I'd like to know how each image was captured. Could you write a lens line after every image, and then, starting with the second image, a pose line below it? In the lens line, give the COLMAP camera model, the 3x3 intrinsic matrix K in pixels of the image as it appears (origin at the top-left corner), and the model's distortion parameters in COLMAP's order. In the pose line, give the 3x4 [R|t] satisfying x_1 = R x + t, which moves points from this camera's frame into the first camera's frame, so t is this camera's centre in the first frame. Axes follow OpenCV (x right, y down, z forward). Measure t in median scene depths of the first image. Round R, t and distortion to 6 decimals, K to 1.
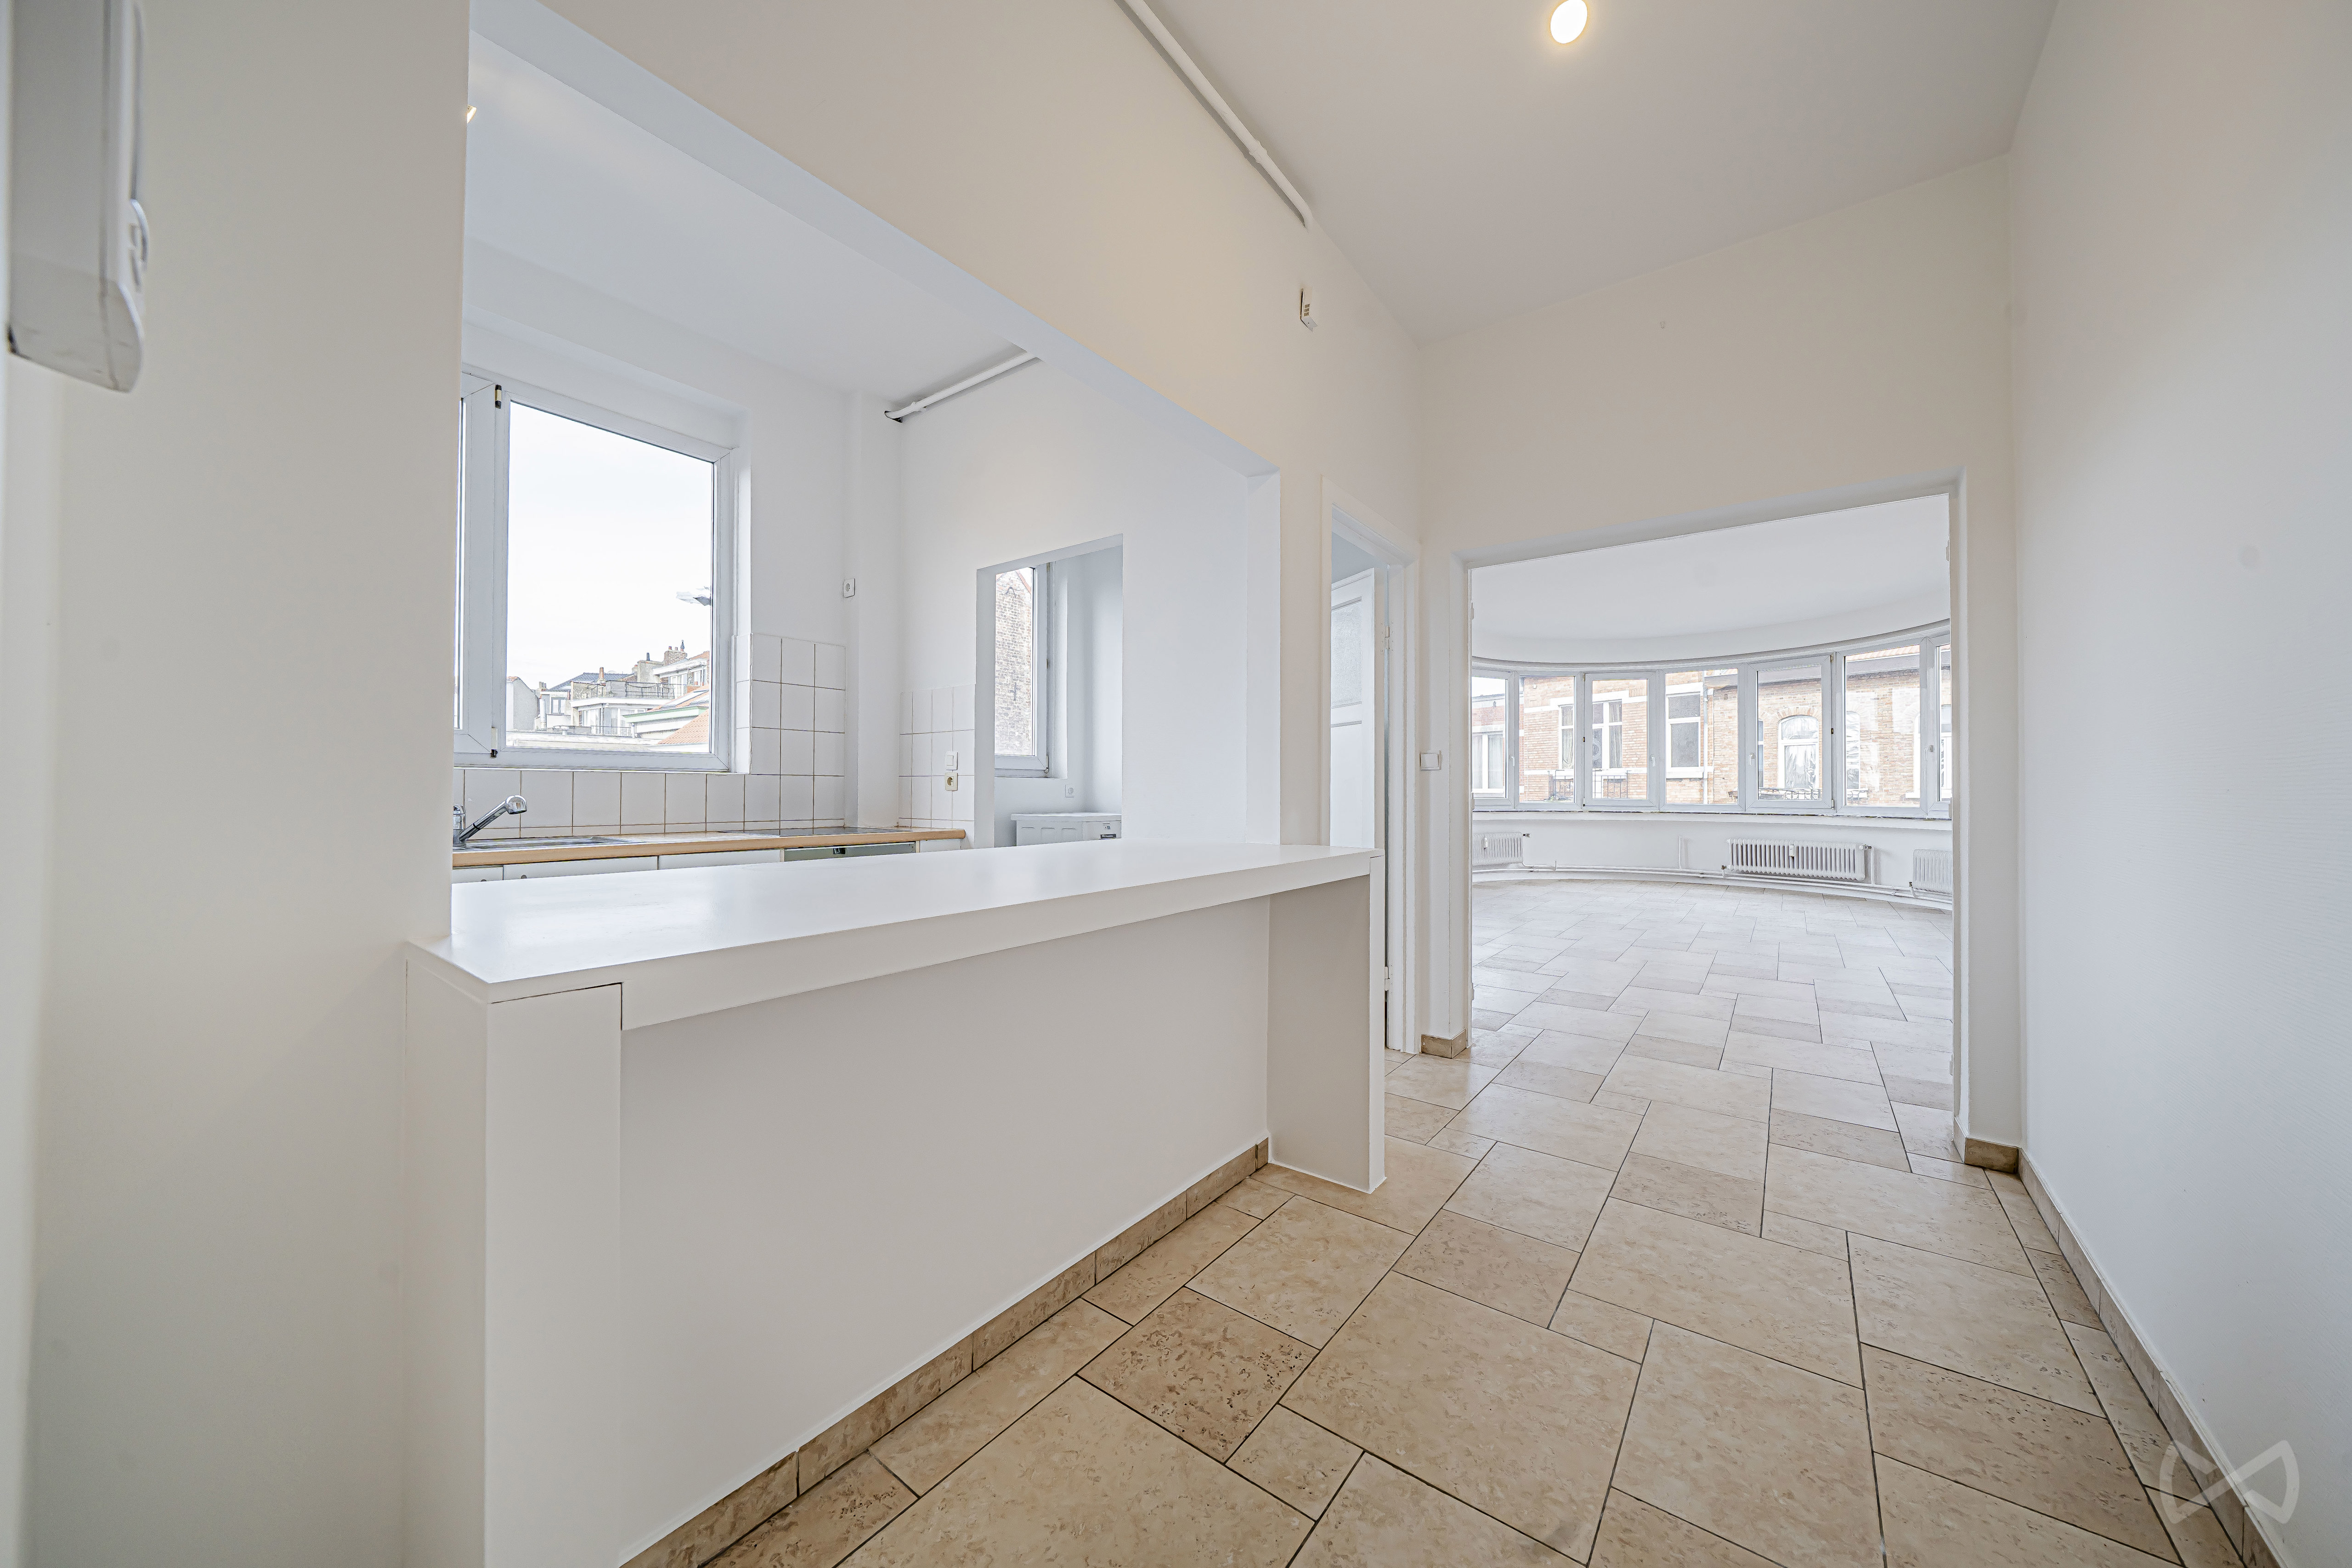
lens RADIAL K [[810.8, 0, 1187.1], [0, 810.8, 781.3], [0, 0, 1]] dist [-0.009985, -0.000225]
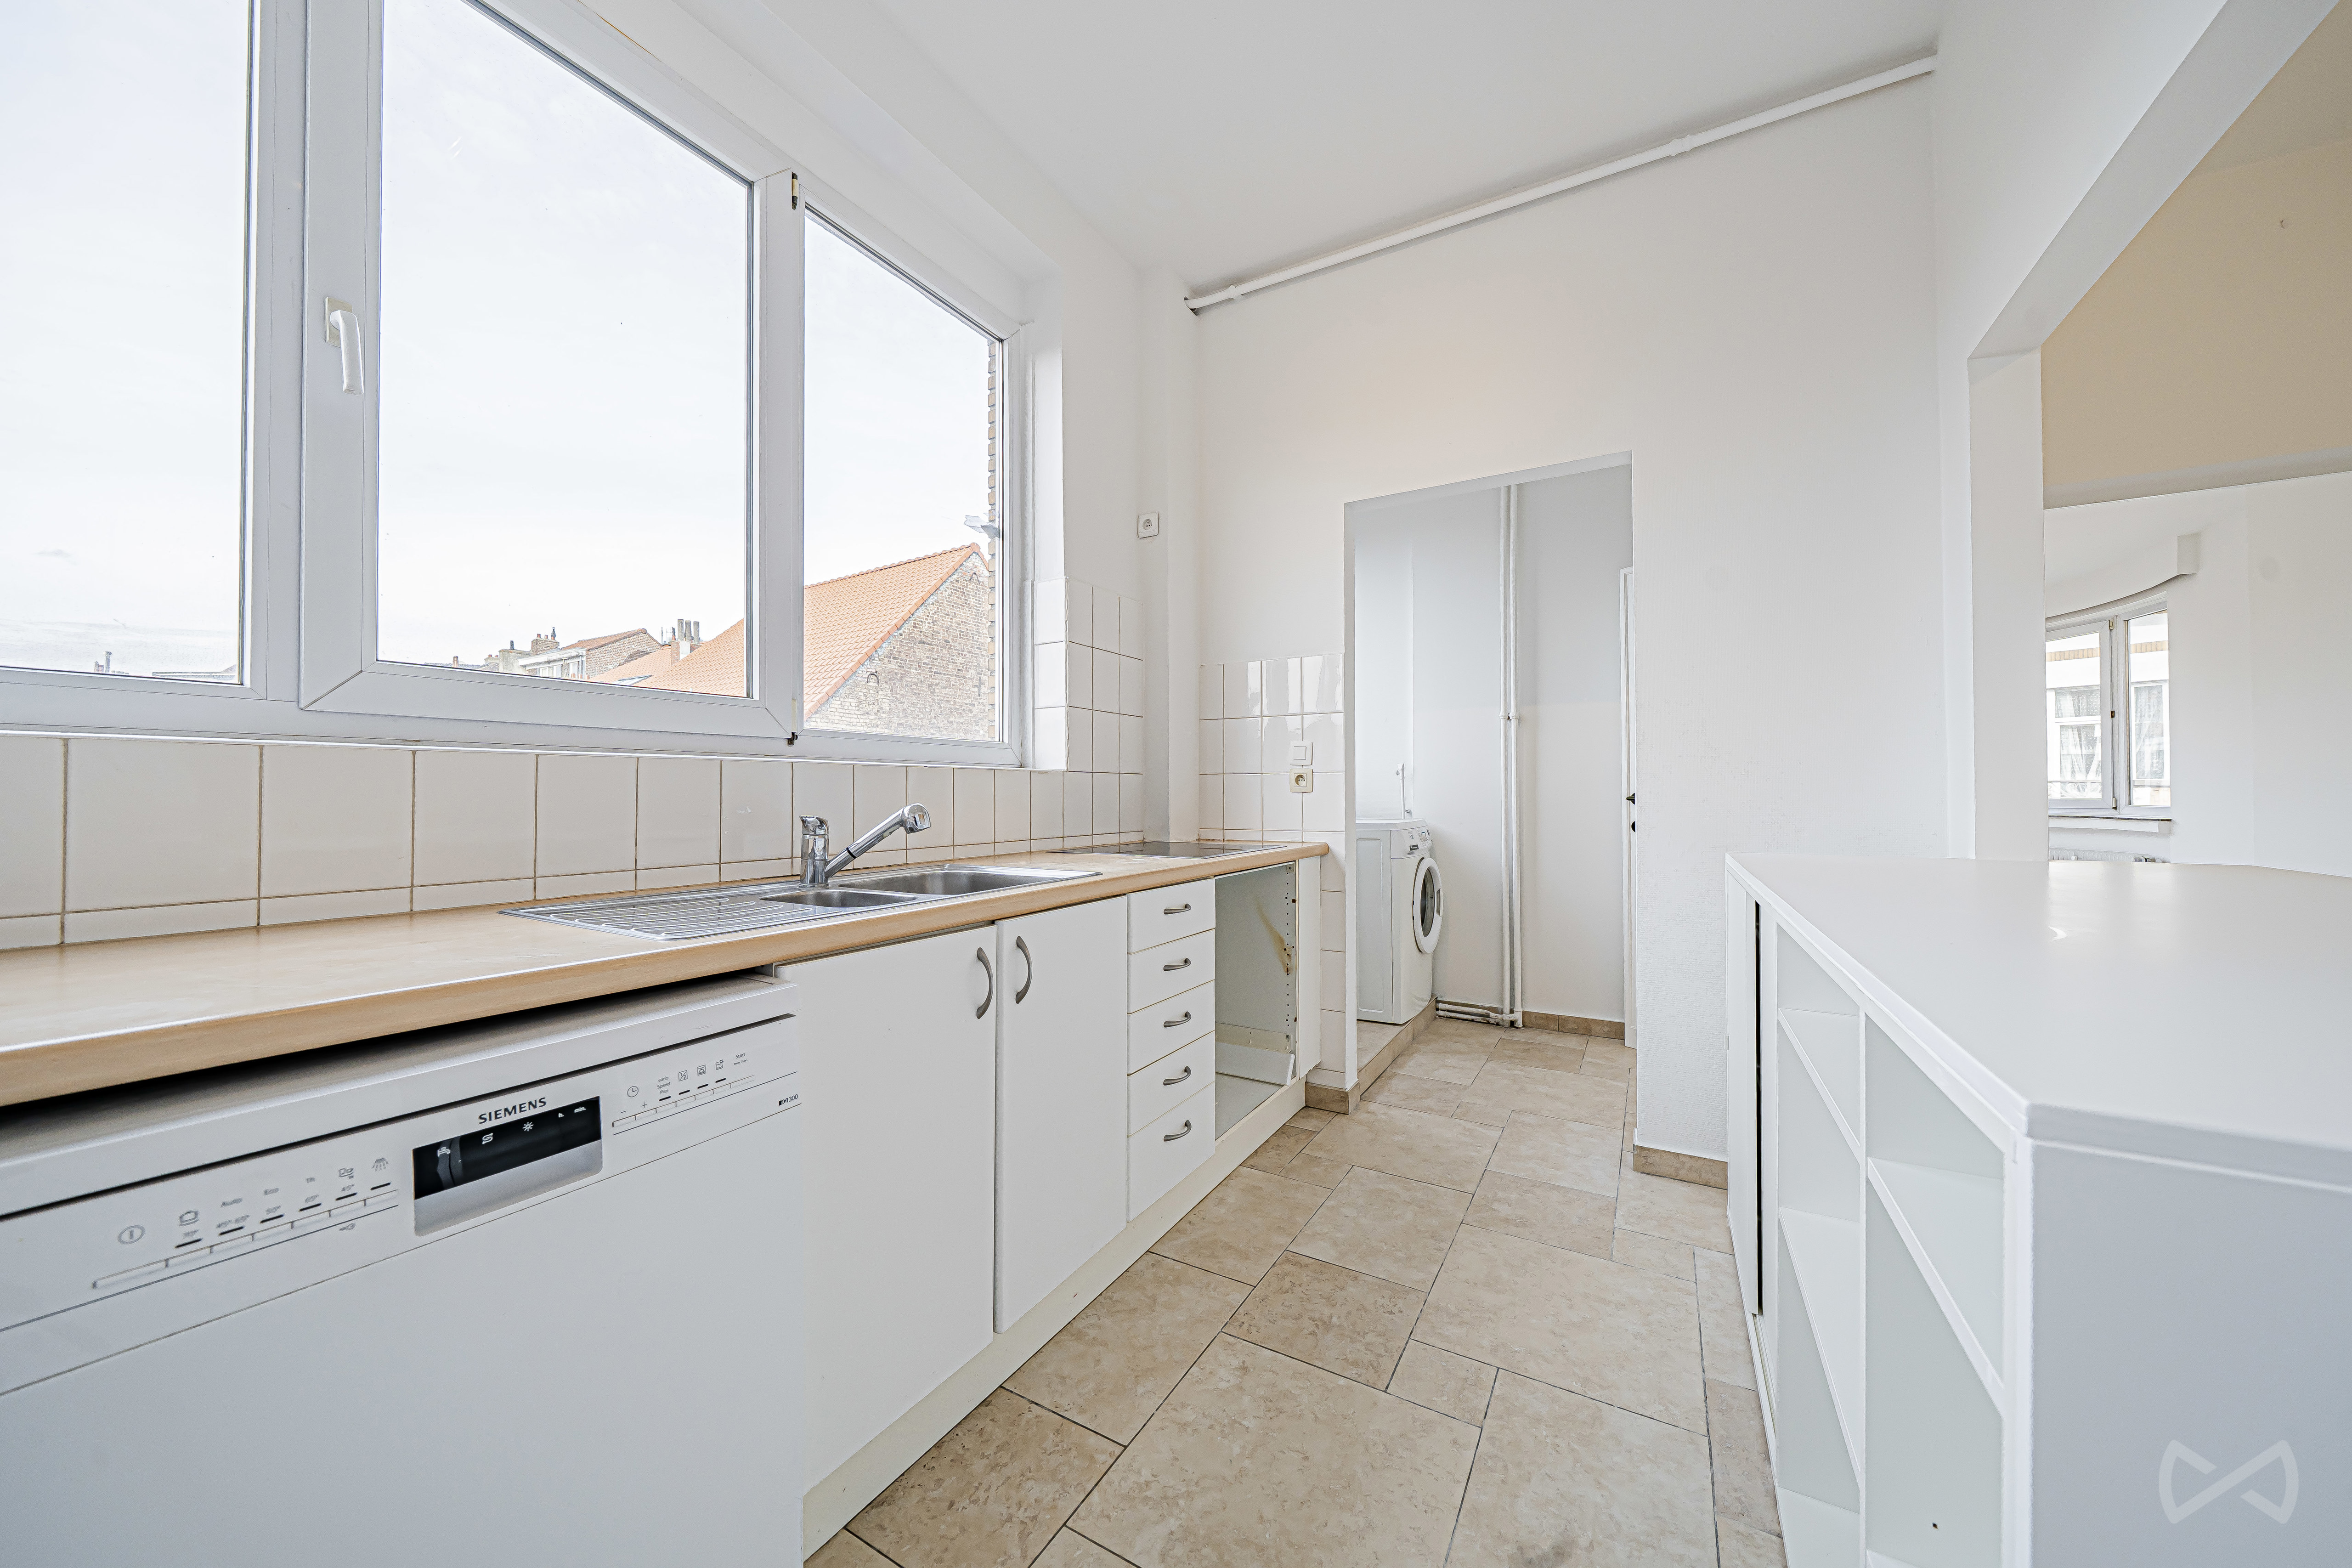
lens RADIAL K [[810.9, 0, 1172.8], [0, 810.9, 789.8], [0, 0, 1]] dist [-0.009985, -0.000225]
pose [[0.992513, -0.003752, 0.122078, -0.480031], [0.002772, 0.999963, 0.008195, 0.002699], [-0.122104, -0.007796, 0.992487, 0.236929]]
